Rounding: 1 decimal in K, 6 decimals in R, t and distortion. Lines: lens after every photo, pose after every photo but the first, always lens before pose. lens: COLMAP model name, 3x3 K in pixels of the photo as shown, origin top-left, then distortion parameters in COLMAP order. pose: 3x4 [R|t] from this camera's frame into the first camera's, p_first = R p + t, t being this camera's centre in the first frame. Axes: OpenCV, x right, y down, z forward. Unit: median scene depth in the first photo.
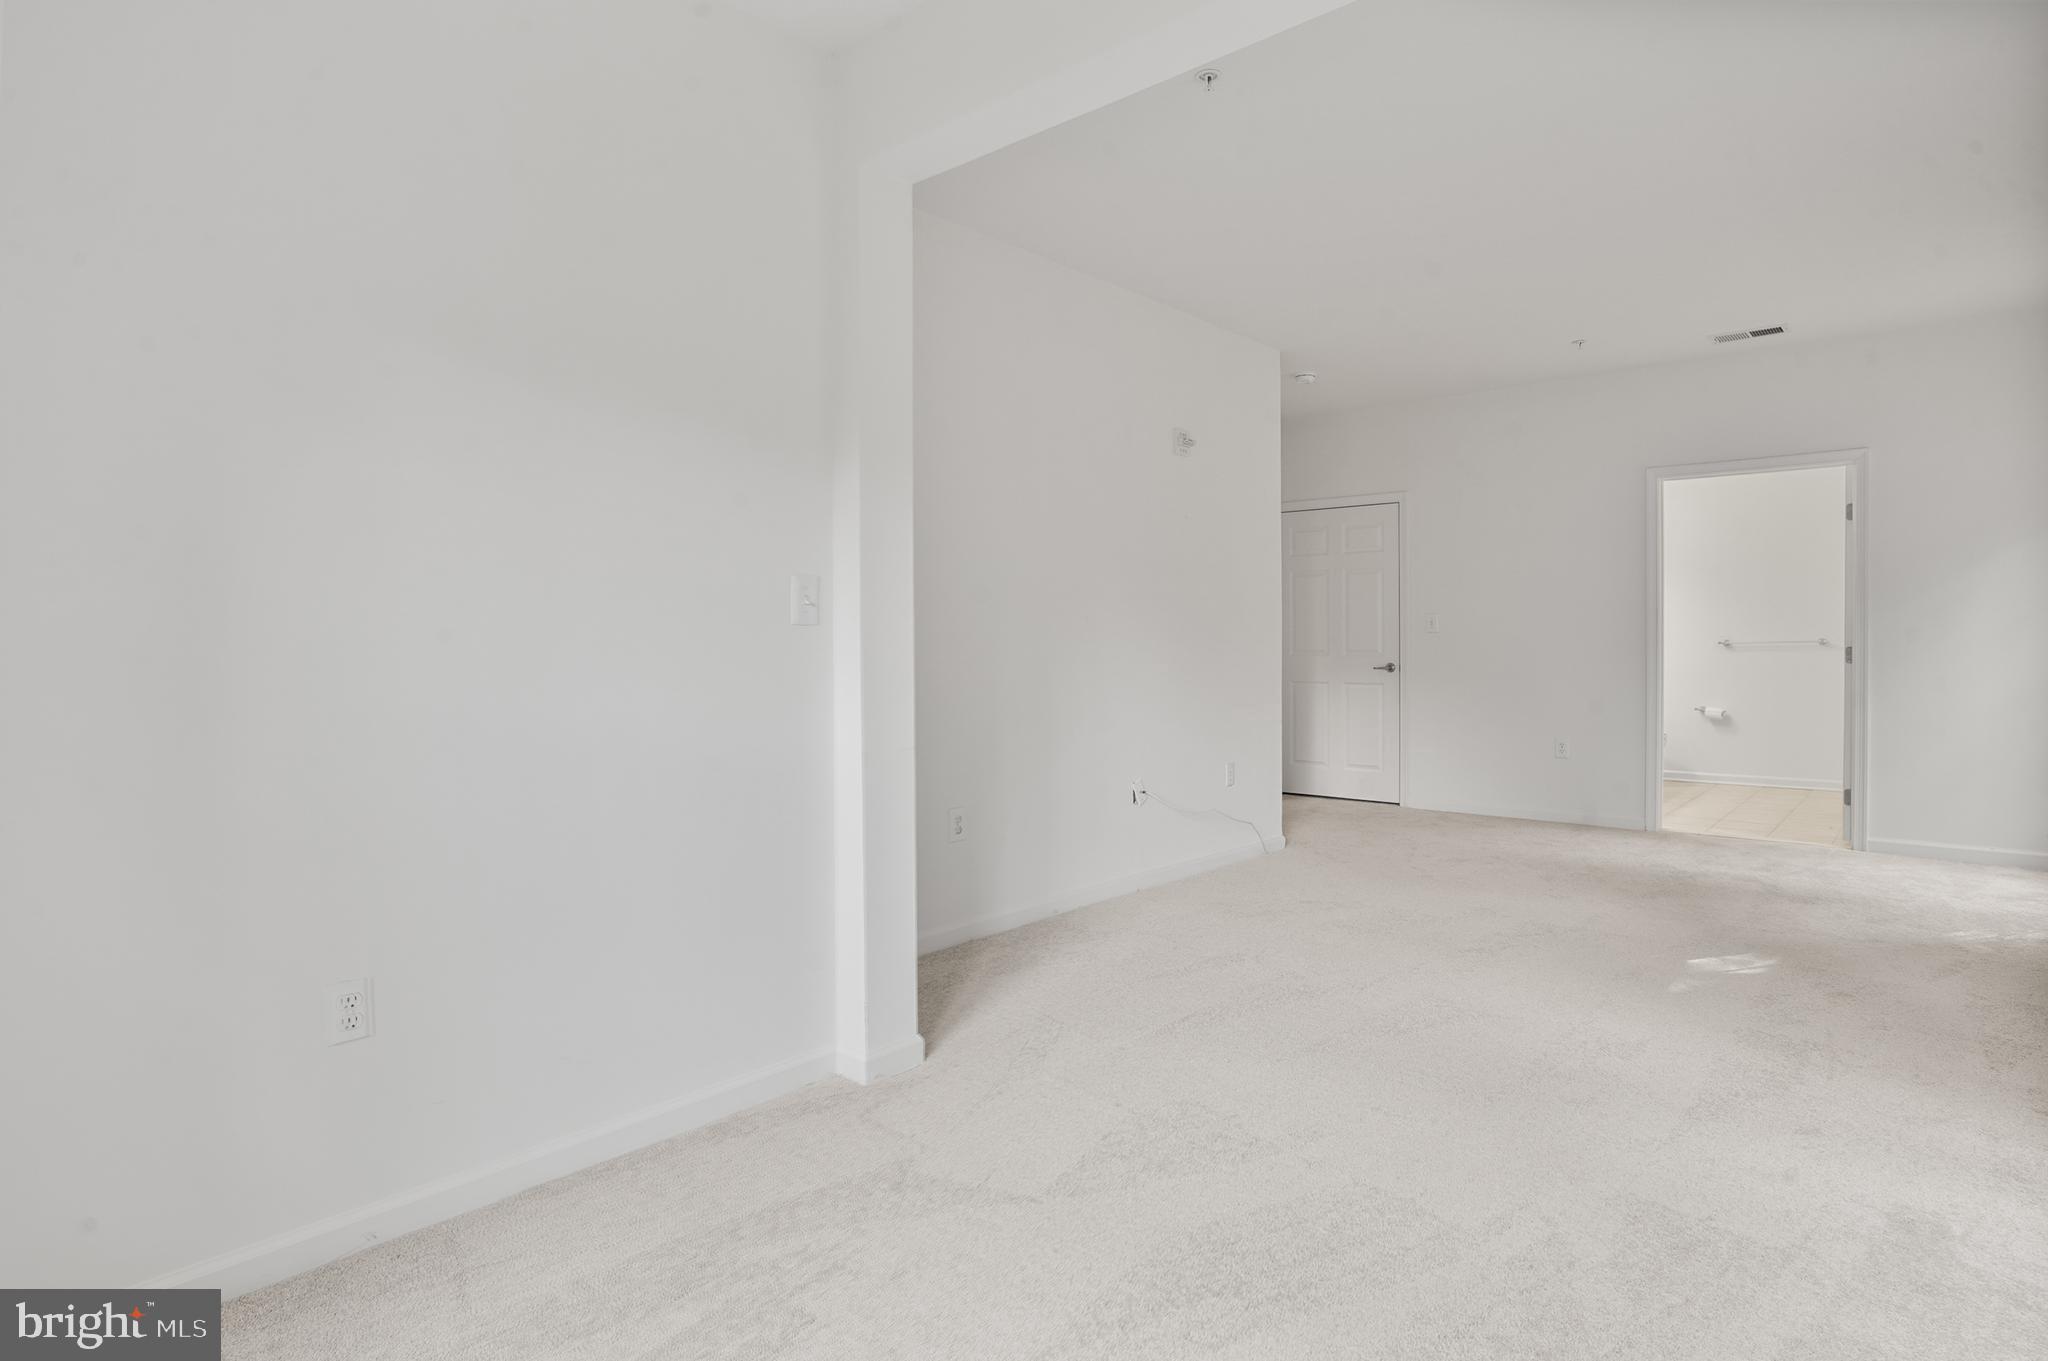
lens RADIAL K [[1106.8, 0, 1032.5], [0, 1106.8, 655.7], [0, 0, 1]] dist [-0.048226, 0.024608]
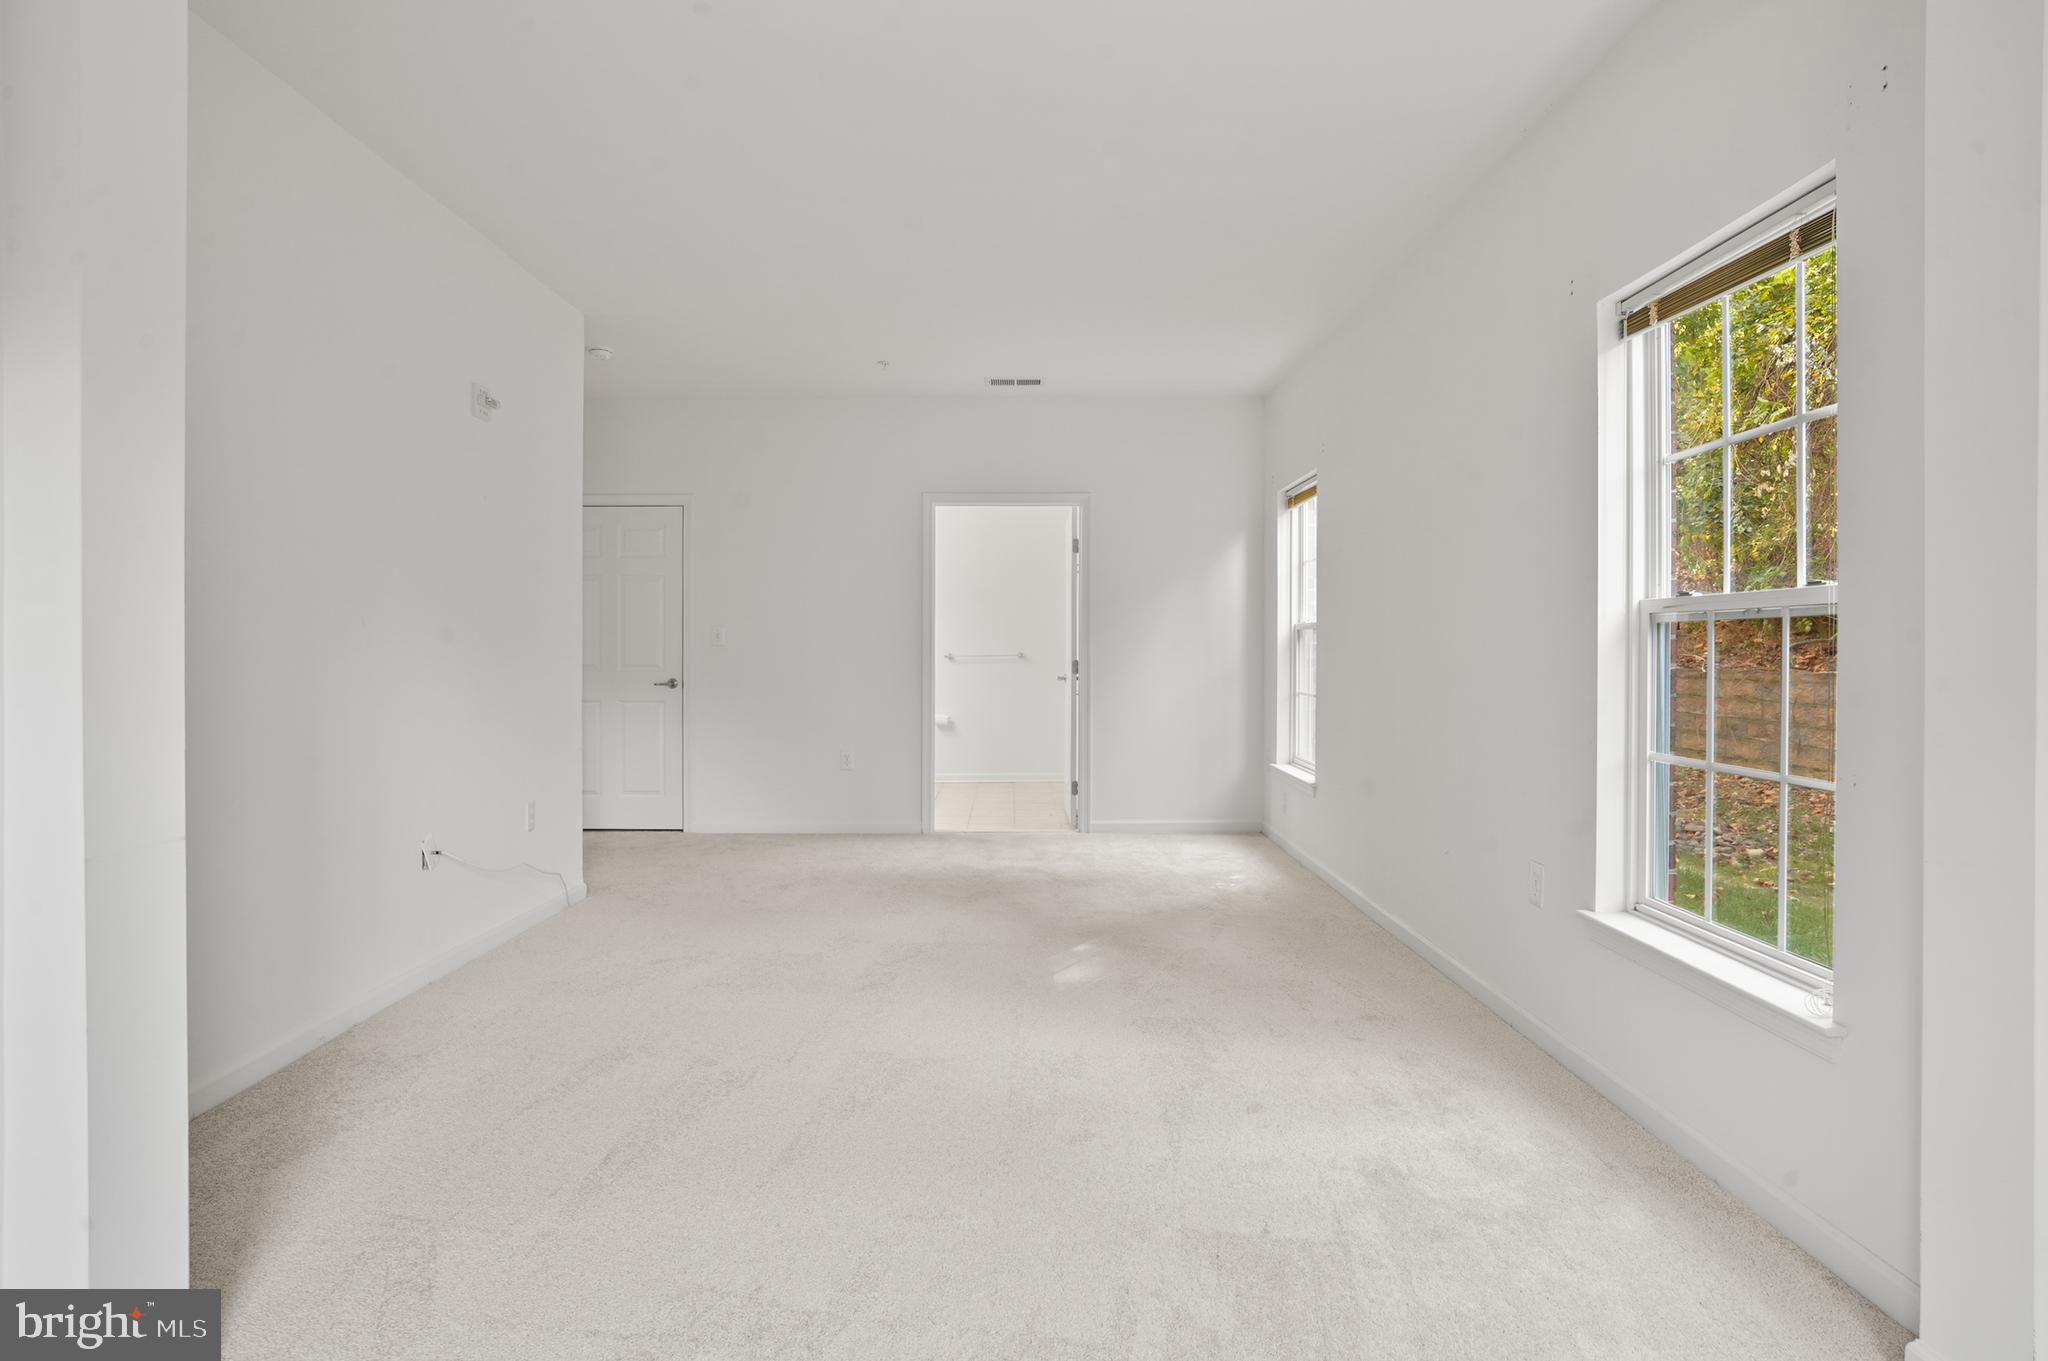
lens RADIAL K [[1095.2, 0, 1025.8], [0, 1095.2, 653.7], [0, 0, 1]] dist [-0.050668, 0.025057]
pose [[0.746690, 0.003022, 0.665165, -0.078381], [0.006407, 0.999911, -0.011735, -0.001723], [-0.665141, 0.013024, 0.746604, 0.150136]]
